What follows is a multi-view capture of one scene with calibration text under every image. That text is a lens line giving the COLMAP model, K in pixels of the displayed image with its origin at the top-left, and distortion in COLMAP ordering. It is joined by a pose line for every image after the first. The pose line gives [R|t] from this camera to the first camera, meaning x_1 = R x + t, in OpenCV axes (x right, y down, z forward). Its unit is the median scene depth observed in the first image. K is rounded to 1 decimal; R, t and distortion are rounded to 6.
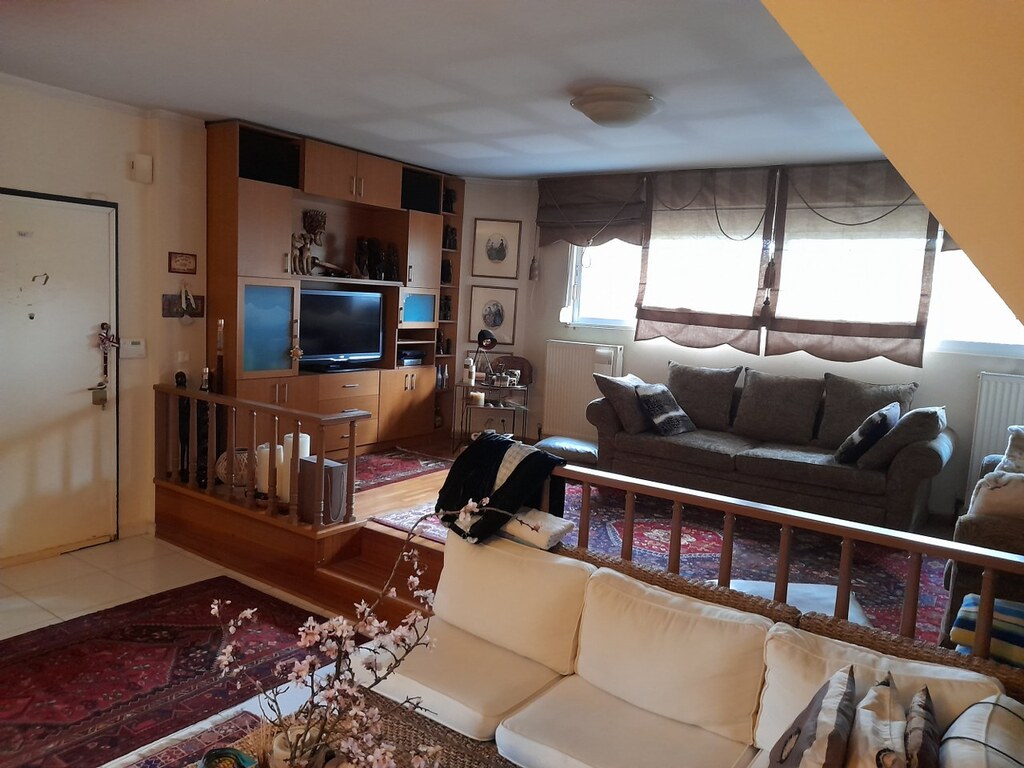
lens RADIAL K [[746.8, 0, 512.0], [0, 746.8, 384.0], [0, 0, 1]] dist [0.050669, -0.046187]
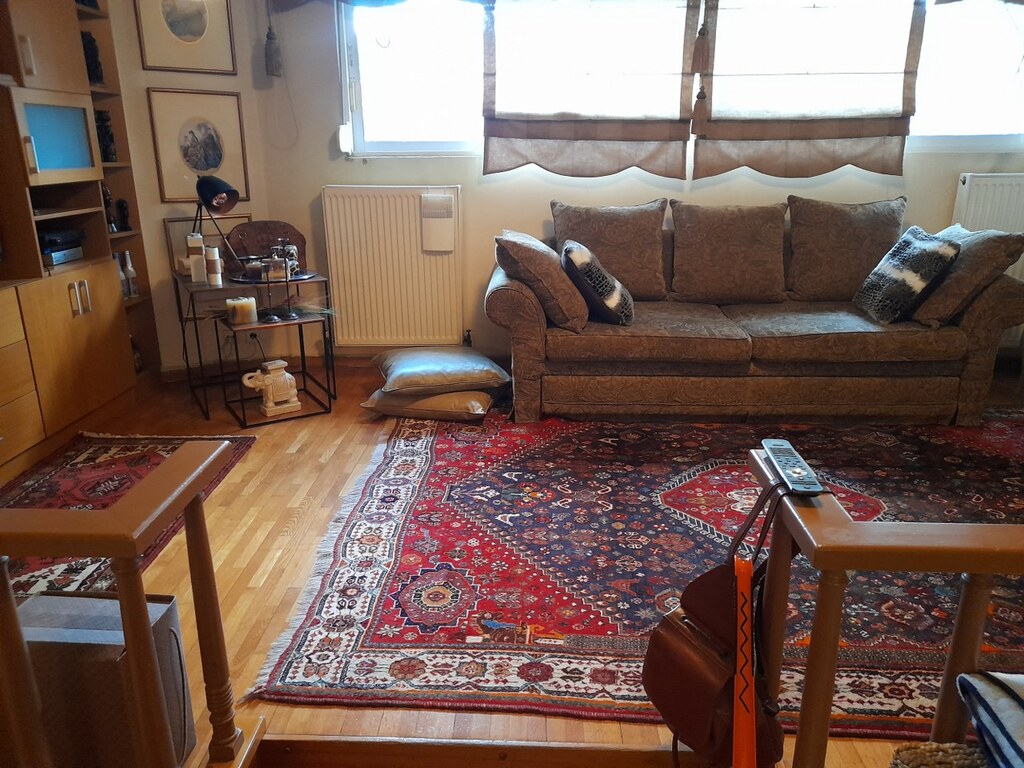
lens RADIAL K [[746.8, 0, 512.0], [0, 746.8, 384.0], [0, 0, 1]] dist [0.050669, -0.046187]
pose [[0.832211, -0.221491, 0.508298, -0.204350], [0.111572, 0.964890, 0.237780, -0.042406], [-0.543118, -0.141171, 0.827704, 0.541123]]
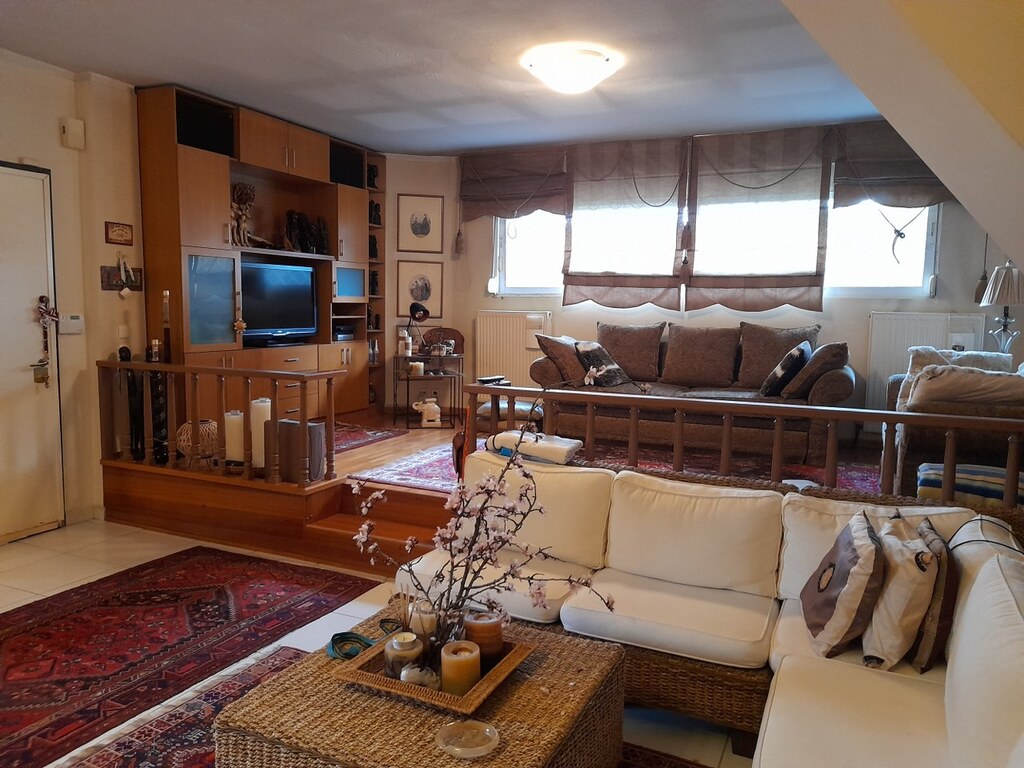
lens RADIAL K [[746.8, 0, 512.0], [0, 746.8, 384.0], [0, 0, 1]] dist [0.050669, -0.046187]
pose [[0.982343, -0.058207, 0.177804, -0.122031], [0.058580, 0.998278, 0.003156, 0.054674], [-0.177682, 0.007316, 0.984061, -0.033464]]
